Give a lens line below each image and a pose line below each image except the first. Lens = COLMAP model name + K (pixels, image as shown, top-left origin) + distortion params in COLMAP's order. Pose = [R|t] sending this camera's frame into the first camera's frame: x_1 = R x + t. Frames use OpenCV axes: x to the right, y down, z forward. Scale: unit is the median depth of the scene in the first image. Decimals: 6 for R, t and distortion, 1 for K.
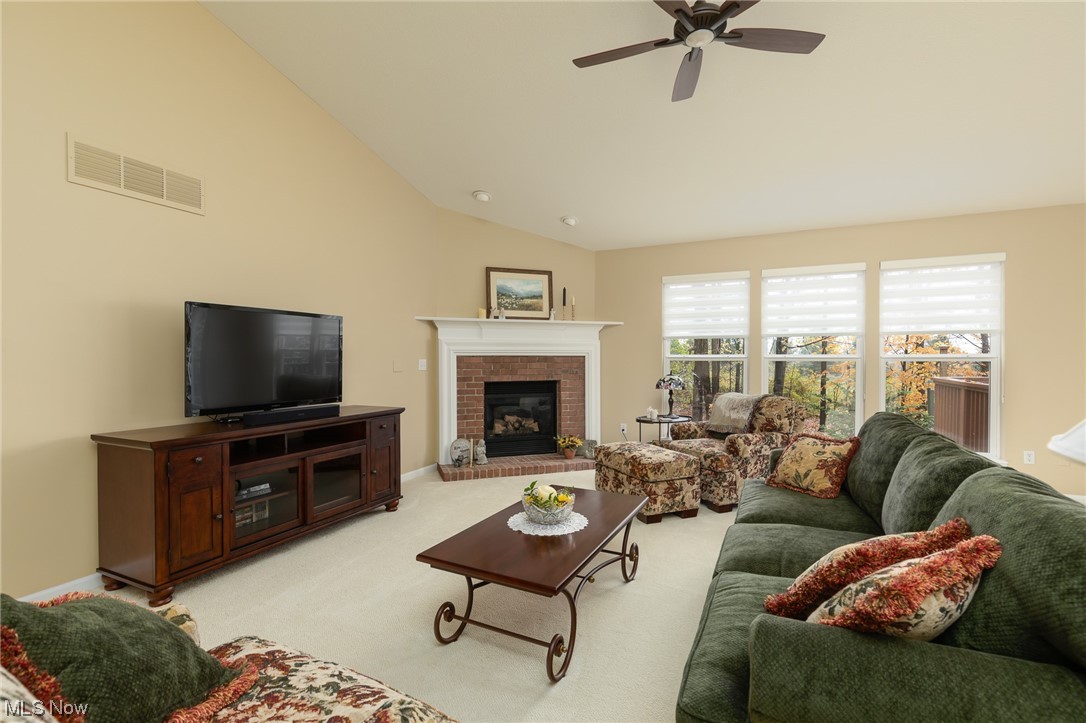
lens RADIAL K [[490.8, 0, 537.9], [0, 490.8, 363.7], [0, 0, 1]] dist [0.004819, 0.000403]
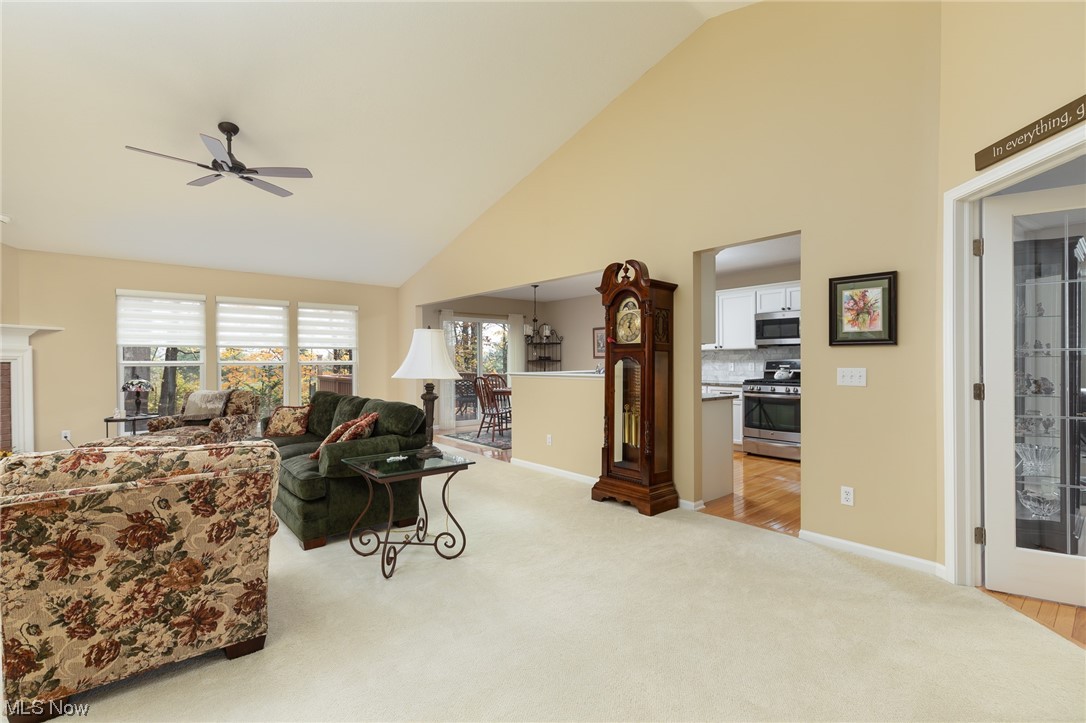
lens RADIAL K [[490.8, 0, 540.3], [0, 490.8, 363.1], [0, 0, 1]] dist [0.004819, 0.000403]
pose [[0.413301, -0.004658, 0.910582, -0.484224], [0.014889, 0.999888, -0.001643, 0.002497], [-0.910473, 0.014237, 0.413324, -0.413177]]
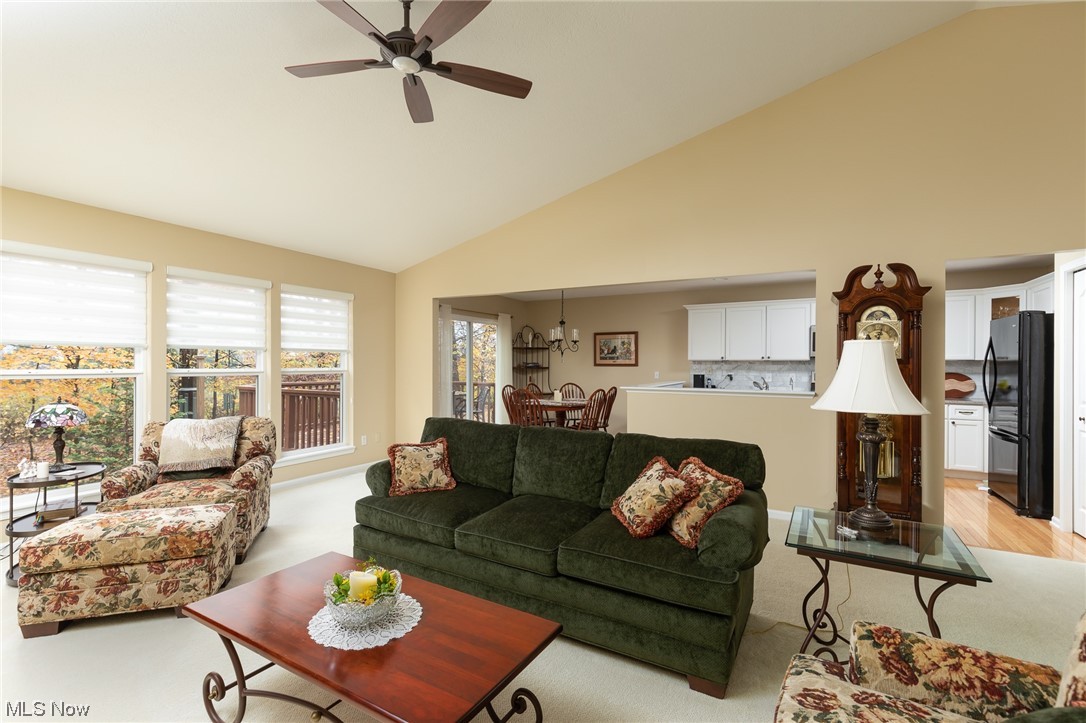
lens RADIAL K [[490.8, 0, 543.3], [0, 490.8, 361.6], [0, 0, 1]] dist [0.004819, 0.000403]
pose [[0.065515, 0.003602, 0.997845, -0.410973], [0.005318, 0.999978, -0.003958, -0.031494], [-0.997837, 0.005566, 0.065495, 0.411838]]
